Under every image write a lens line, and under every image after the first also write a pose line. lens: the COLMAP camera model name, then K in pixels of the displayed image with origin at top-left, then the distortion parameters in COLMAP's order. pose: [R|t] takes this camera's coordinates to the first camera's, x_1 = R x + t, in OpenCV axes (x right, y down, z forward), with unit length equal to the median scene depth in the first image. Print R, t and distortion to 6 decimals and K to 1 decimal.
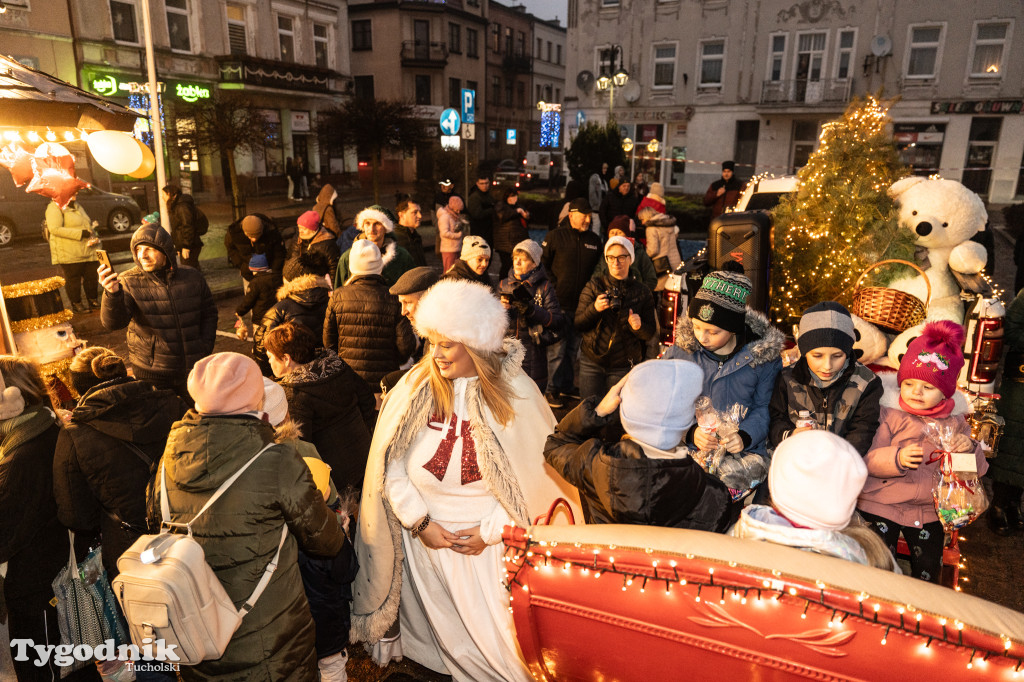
lens RADIAL K [[682.2, 0, 512.0], [0, 682.2, 341.0], [0, 0, 1]] dist [0.005578, -0.016407]
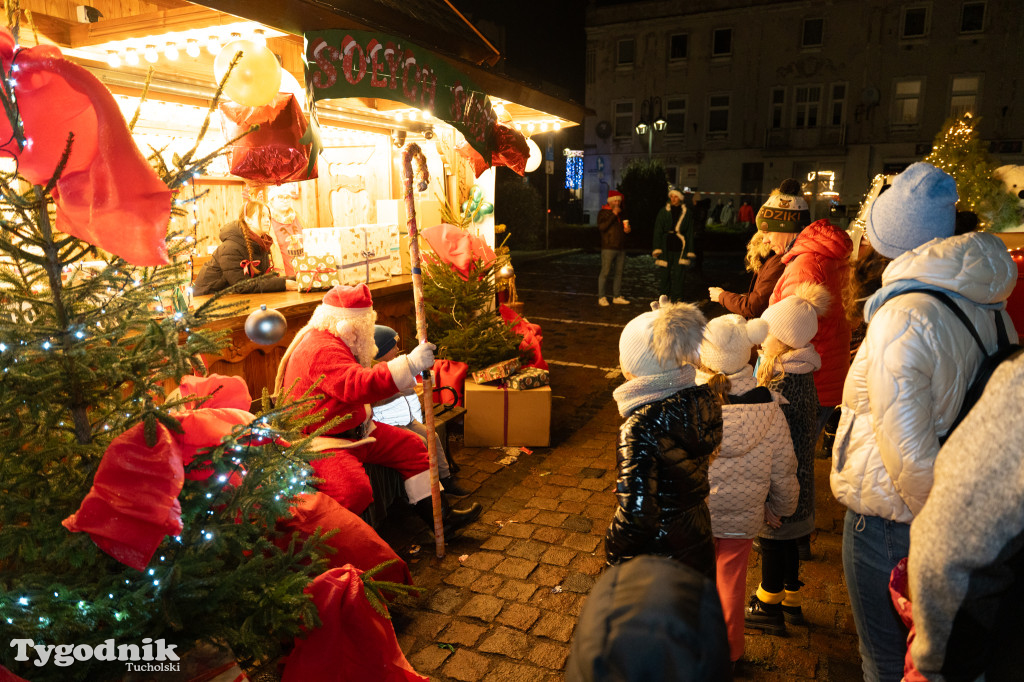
lens RADIAL K [[682.2, 0, 512.0], [0, 682.2, 341.0], [0, 0, 1]] dist [0.005578, -0.016407]
pose [[0.998934, -0.019316, 0.041928, -0.104895], [0.022382, 0.997011, -0.073948, 0.042464], [-0.040374, 0.074807, 0.996380, -0.078817]]
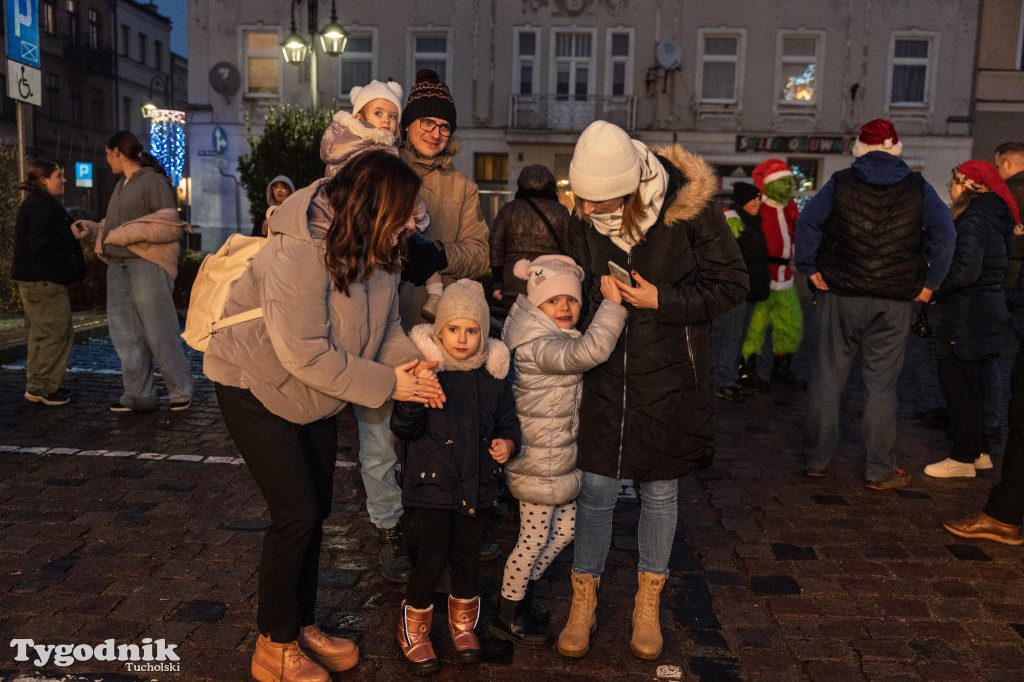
lens RADIAL K [[928.1, 0, 512.0], [0, 928.1, 341.0], [0, 0, 1]] dist [-0.015382, -0.004180]
pose [[0.900784, -0.036331, 0.432745, -0.026676], [0.100336, 0.986943, -0.125997, -0.033690], [-0.422517, 0.156916, 0.892668, 0.237886]]
